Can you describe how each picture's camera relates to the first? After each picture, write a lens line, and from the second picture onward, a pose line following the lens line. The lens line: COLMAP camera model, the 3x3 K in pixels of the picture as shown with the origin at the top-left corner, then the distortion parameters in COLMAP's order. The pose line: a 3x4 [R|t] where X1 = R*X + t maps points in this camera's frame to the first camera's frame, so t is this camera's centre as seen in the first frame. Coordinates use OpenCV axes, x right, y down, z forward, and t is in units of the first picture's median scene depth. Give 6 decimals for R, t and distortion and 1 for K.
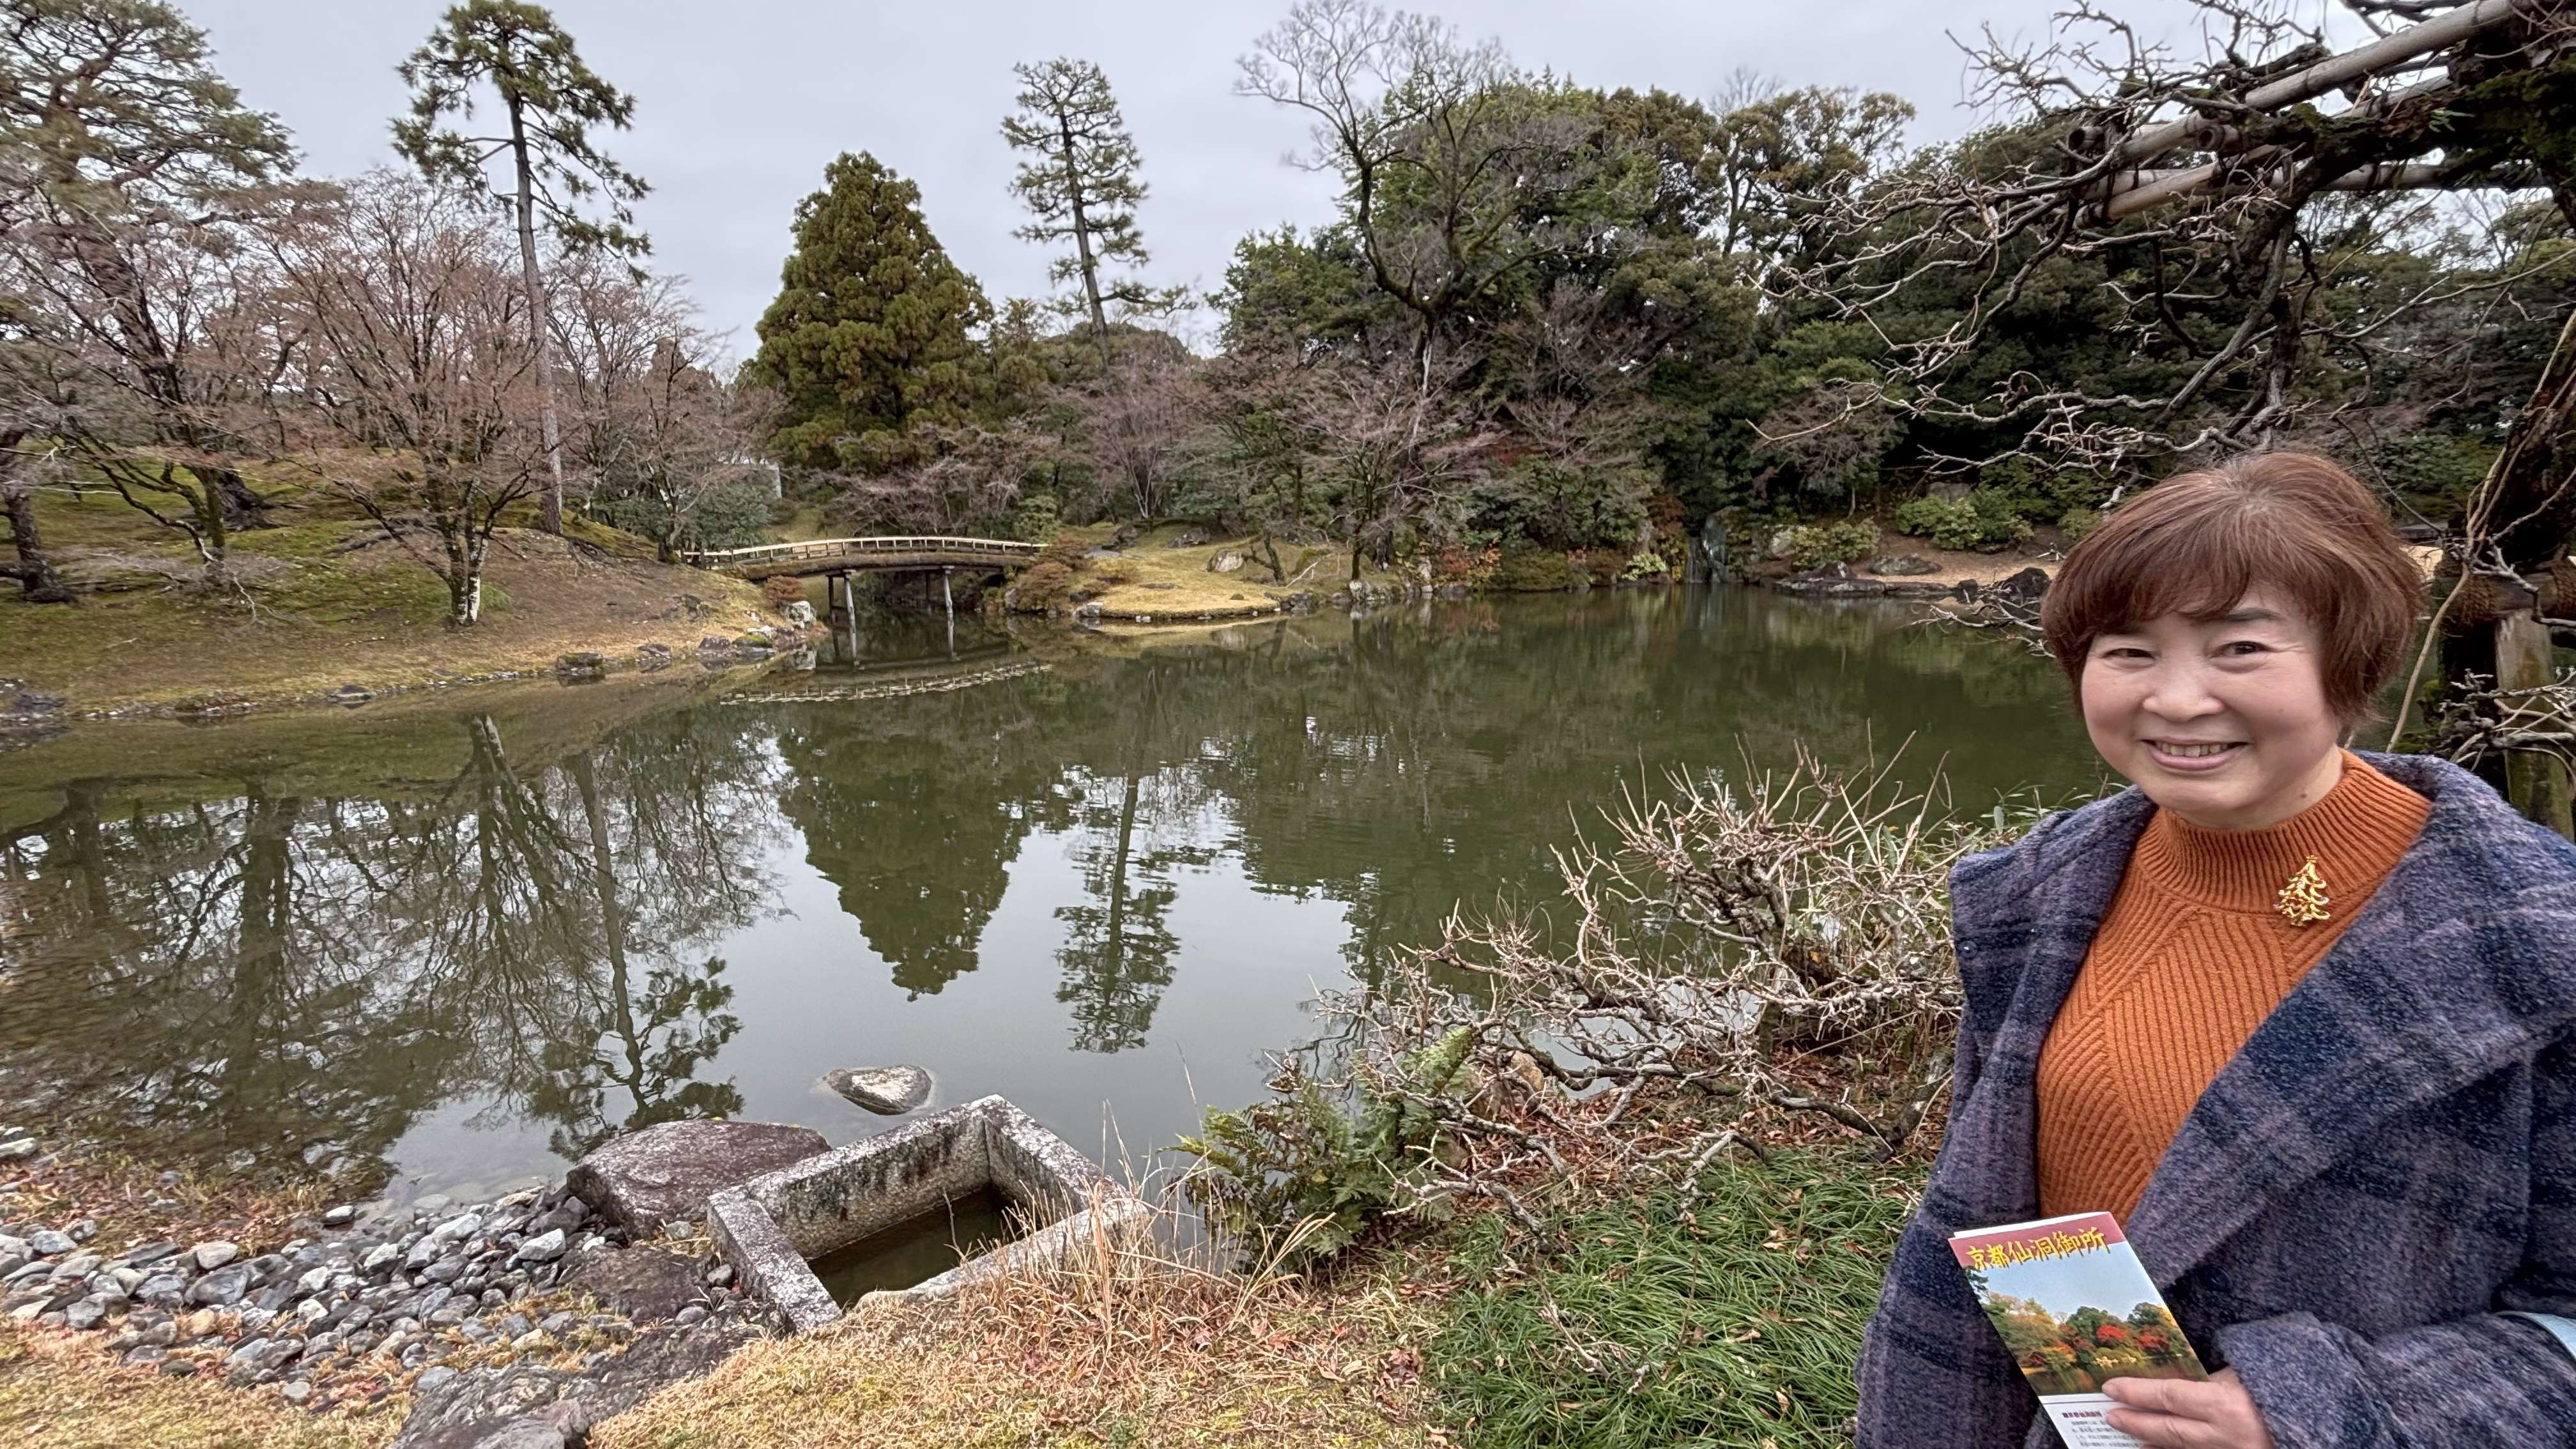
lens RADIAL K [[1169.9, 0, 1288.2], [0, 1169.9, 716.6], [0, 0, 1]] dist [-0.001880, 0.002889]
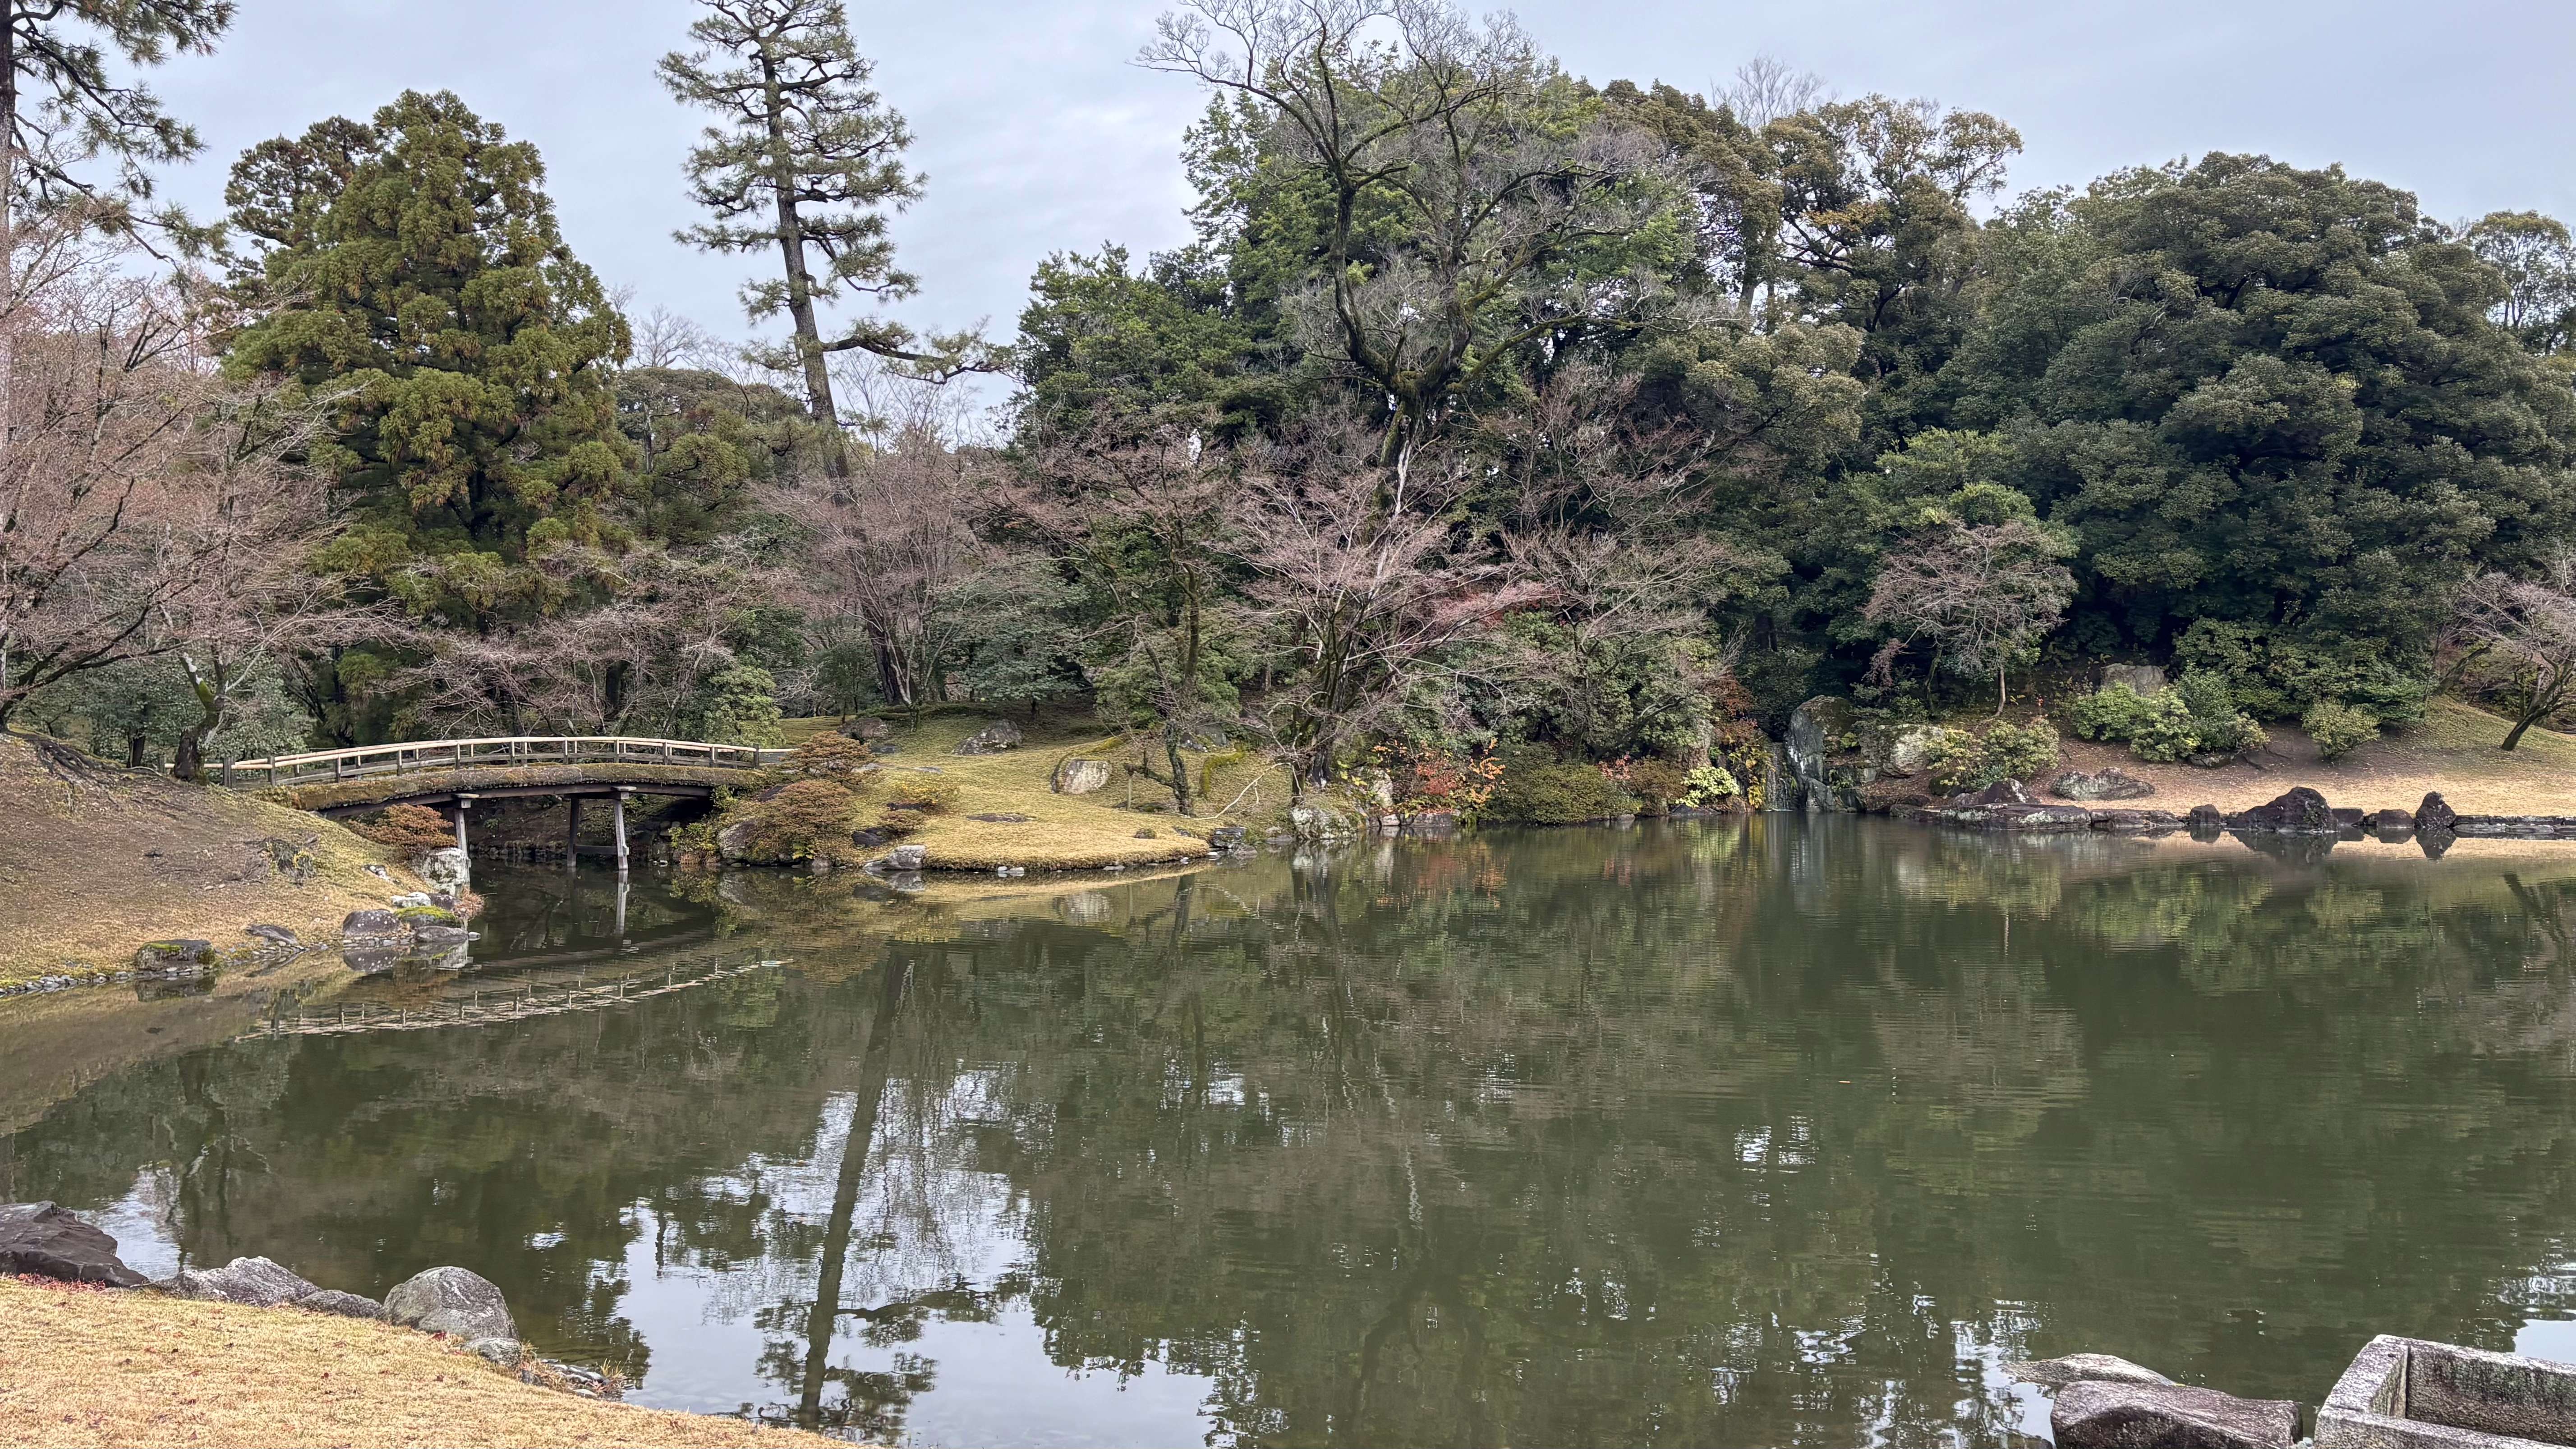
lens RADIAL K [[2054.5, 0, 1310.3], [0, 2054.5, 708.0], [0, 0, 1]] dist [0.012142, 0.027536]
pose [[0.976935, 0.007293, 0.213411, -0.155558], [0.028498, 0.986024, -0.164150, 0.007802], [-0.211625, 0.166446, 0.963074, -0.045313]]
